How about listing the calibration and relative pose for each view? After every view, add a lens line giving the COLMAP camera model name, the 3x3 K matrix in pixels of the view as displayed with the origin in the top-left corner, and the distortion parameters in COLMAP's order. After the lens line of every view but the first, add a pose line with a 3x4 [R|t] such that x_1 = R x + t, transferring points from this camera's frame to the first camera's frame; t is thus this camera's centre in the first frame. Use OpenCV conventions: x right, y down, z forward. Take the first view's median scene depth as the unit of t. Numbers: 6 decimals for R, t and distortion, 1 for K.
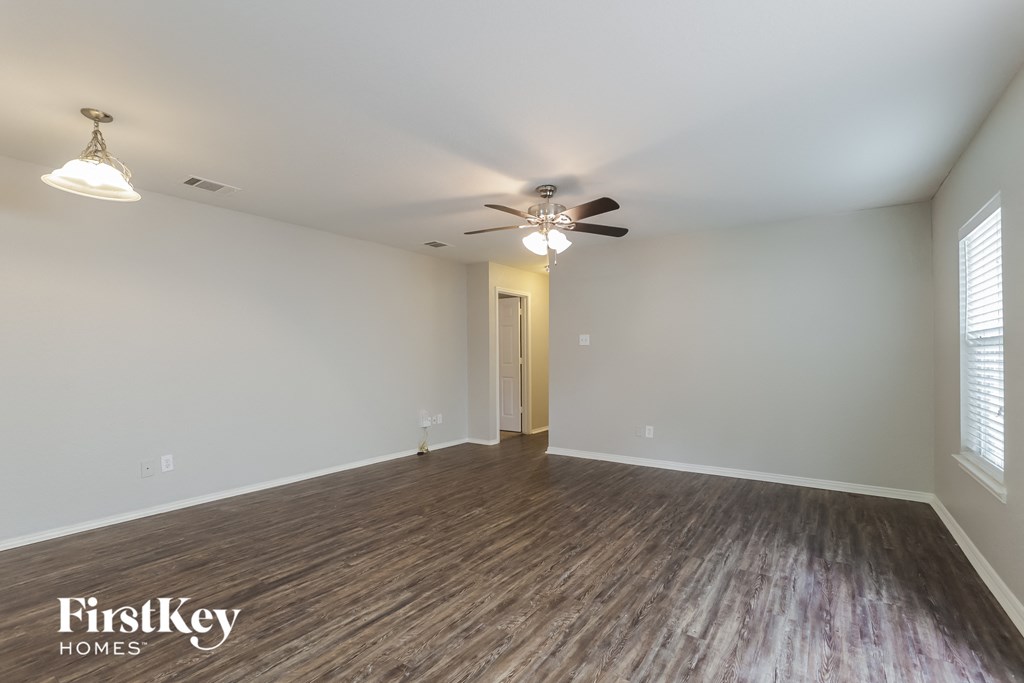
lens RADIAL K [[493.2, 0, 512.0], [0, 493.2, 341.5], [0, 0, 1]] dist [0.000010, 0.000264]
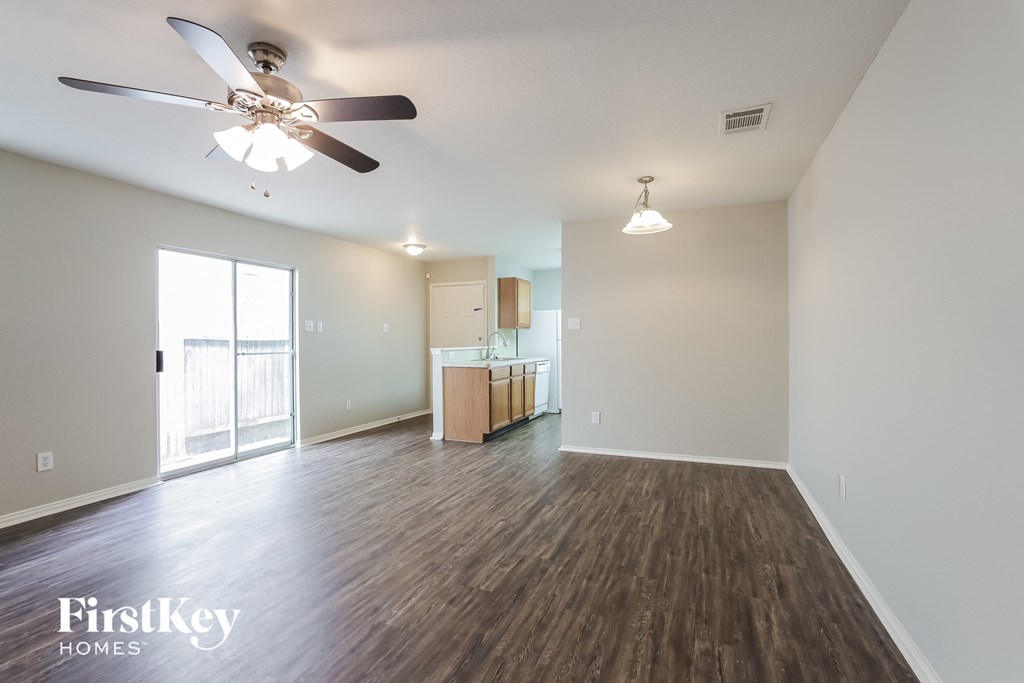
lens RADIAL K [[493.2, 0, 512.0], [0, 493.2, 341.5], [0, 0, 1]] dist [0.000010, 0.000264]
pose [[-0.980998, 0.012498, -0.193616, -0.130235], [0.017161, 0.999601, -0.022430, 0.060089], [0.193258, -0.025326, -0.980821, 2.151229]]
